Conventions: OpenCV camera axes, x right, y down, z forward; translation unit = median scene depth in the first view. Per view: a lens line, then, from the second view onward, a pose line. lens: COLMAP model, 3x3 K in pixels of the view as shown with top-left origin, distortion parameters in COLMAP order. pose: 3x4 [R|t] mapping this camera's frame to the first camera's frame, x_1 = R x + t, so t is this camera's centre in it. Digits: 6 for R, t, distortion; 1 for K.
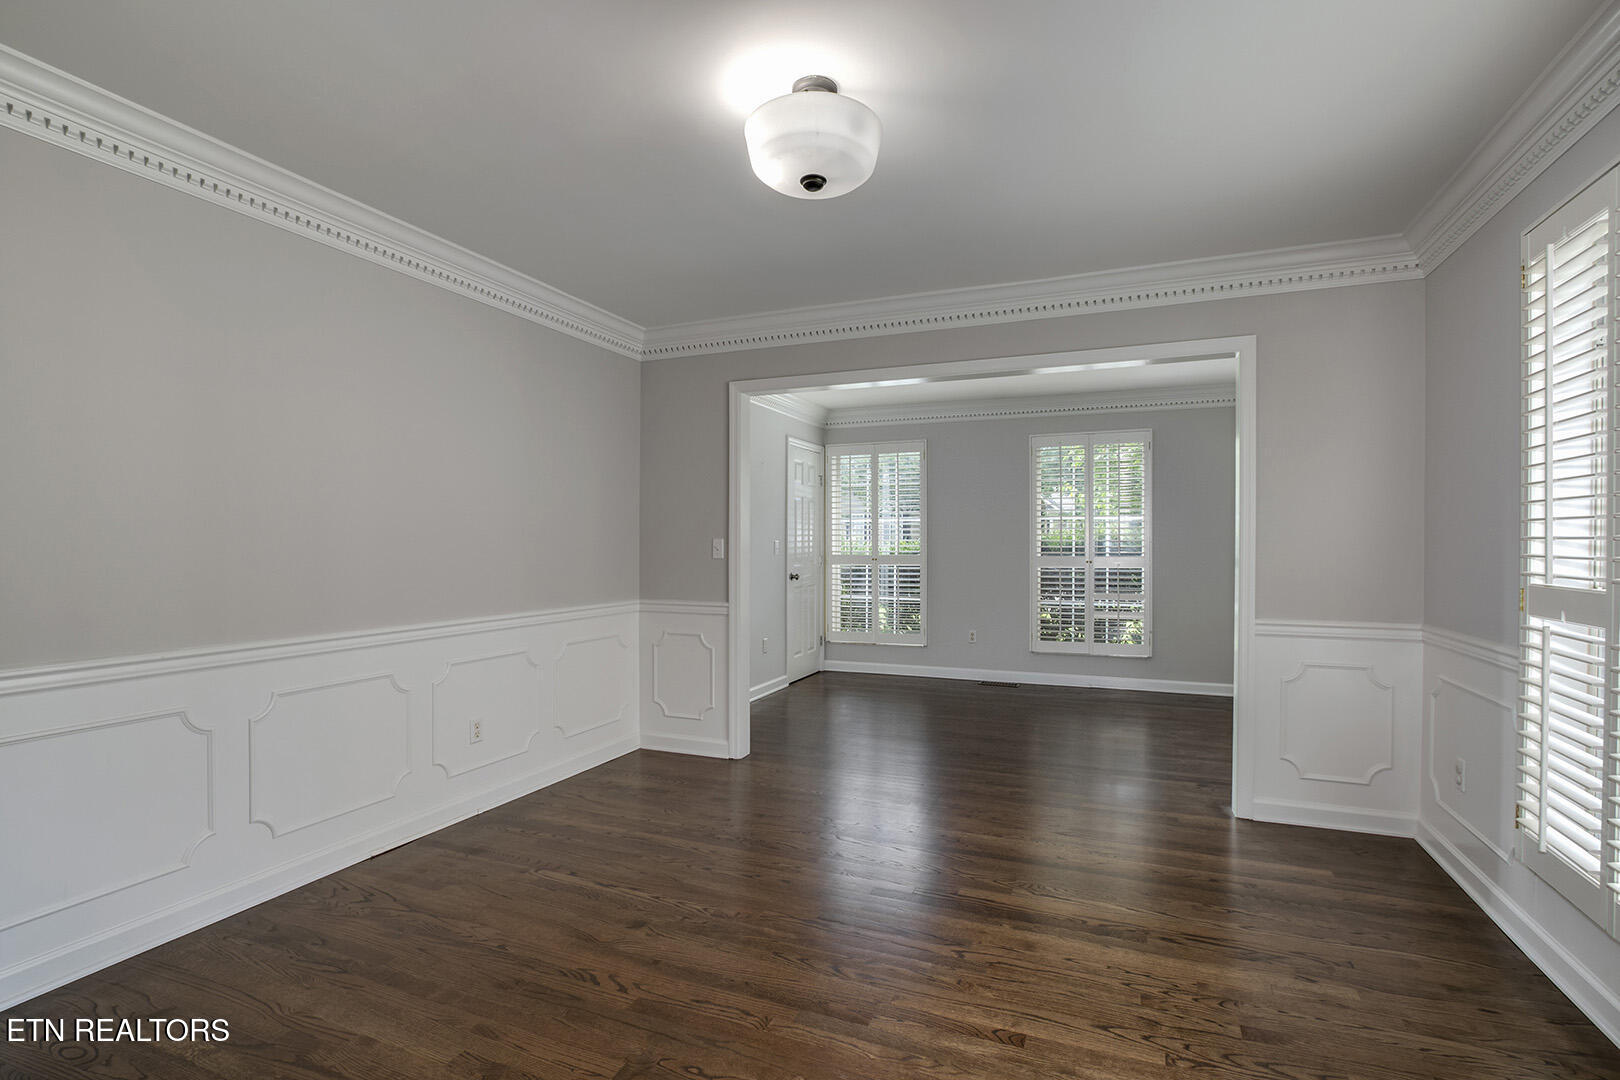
lens RADIAL K [[766.0, 0, 812.2], [0, 766.0, 551.7], [0, 0, 1]] dist [-0.022157, 0.000961]
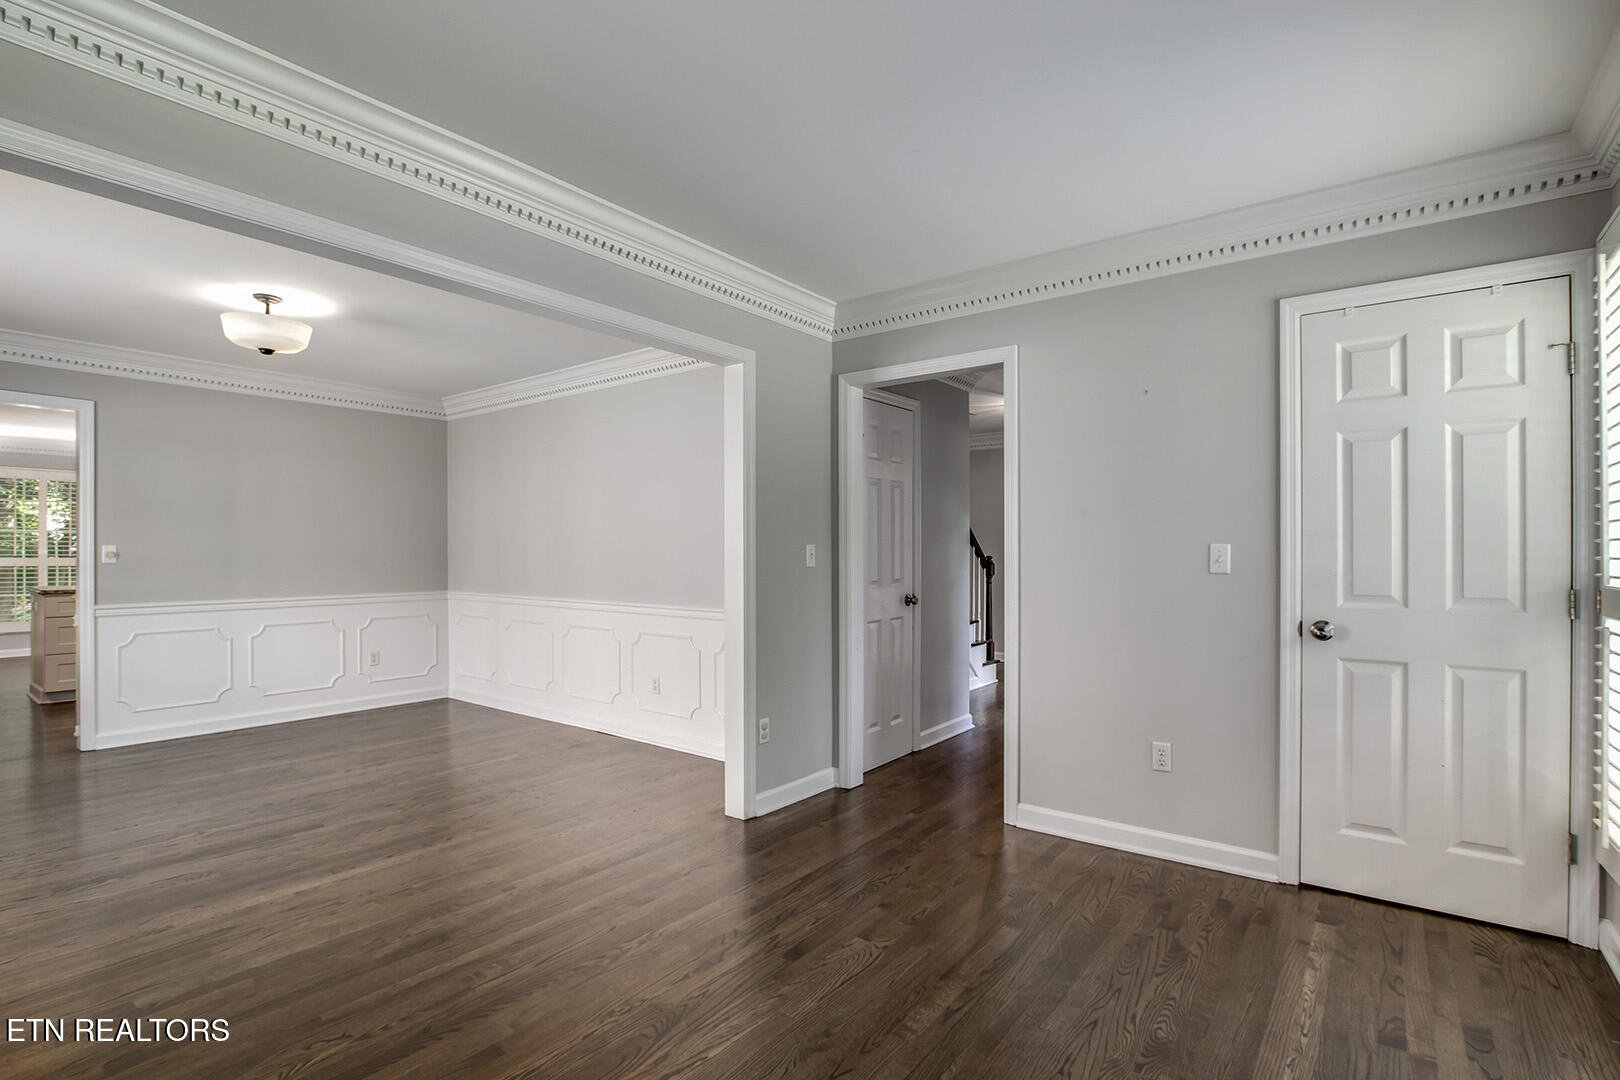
lens RADIAL K [[766.0, 0, 812.2], [0, 766.0, 551.7], [0, 0, 1]] dist [-0.022157, 0.000961]
pose [[-0.253430, -0.000398, -0.967354, 1.195891], [-0.008669, 0.999961, 0.001860, -0.021332], [0.967315, 0.008857, -0.253423, 2.303268]]
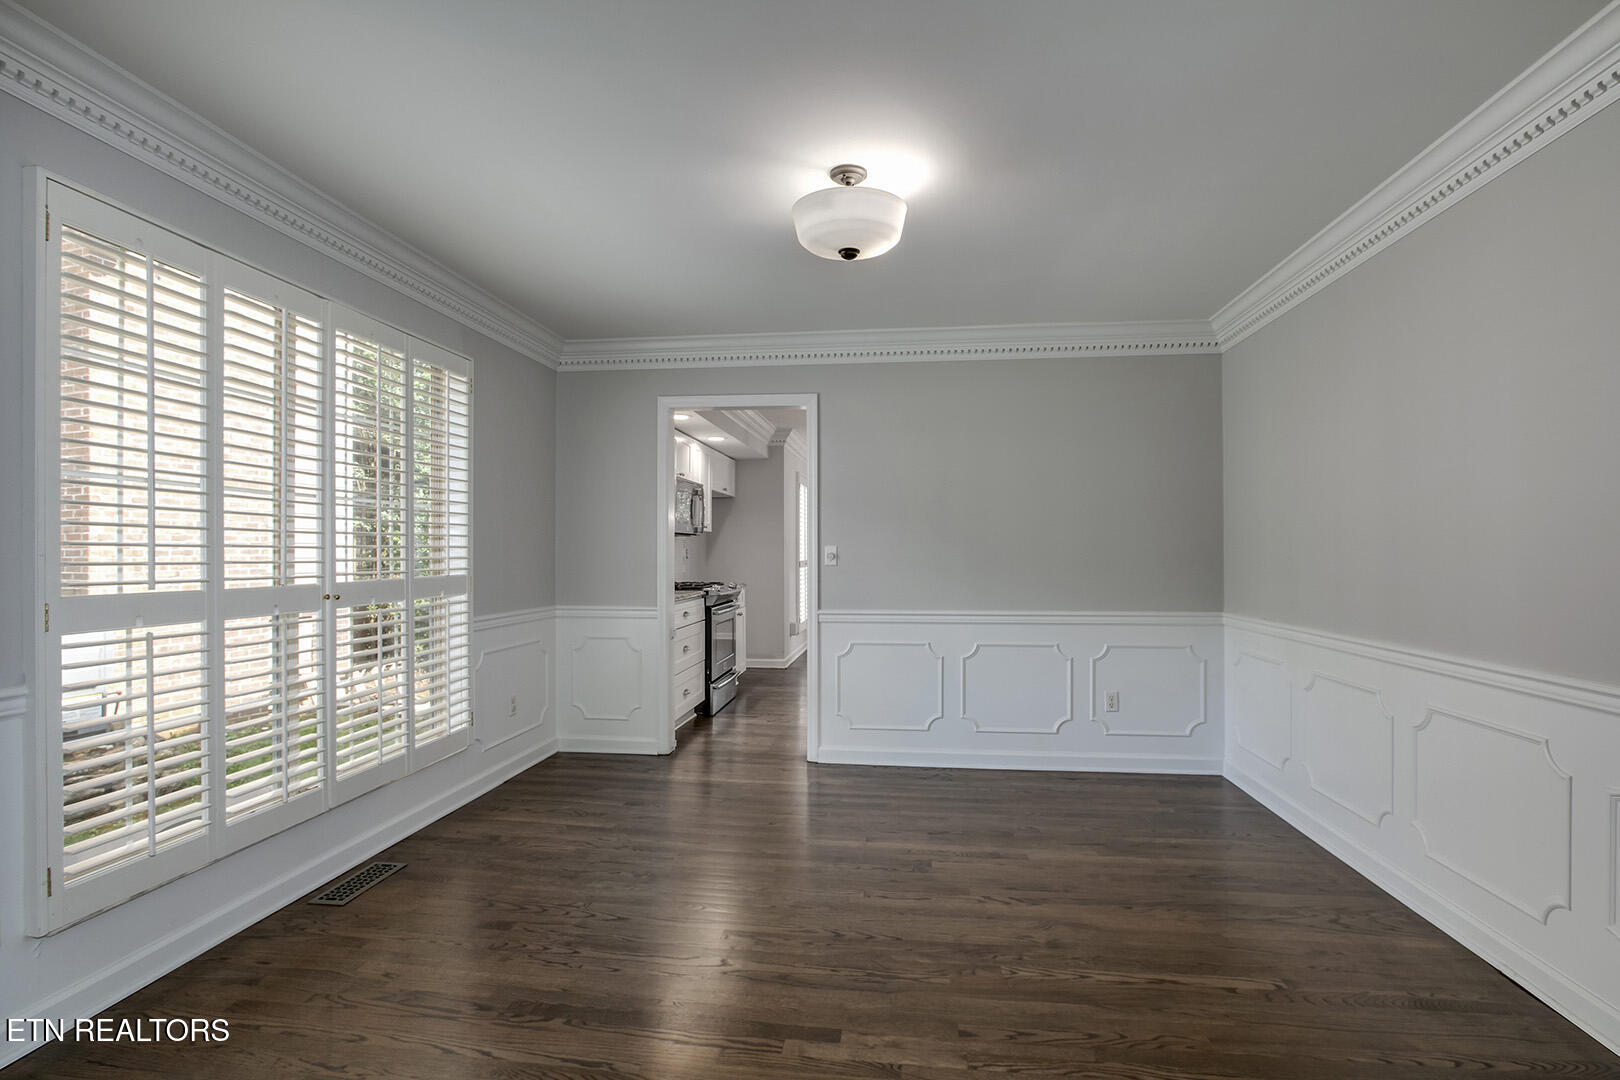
lens RADIAL K [[766.0, 0, 812.2], [0, 766.0, 551.7], [0, 0, 1]] dist [-0.022157, 0.000961]
pose [[-0.965592, -0.000980, -0.260061, 0.317554], [-0.002298, 0.999986, 0.004764, -0.013554], [0.260053, 0.005198, -0.965580, 1.838292]]
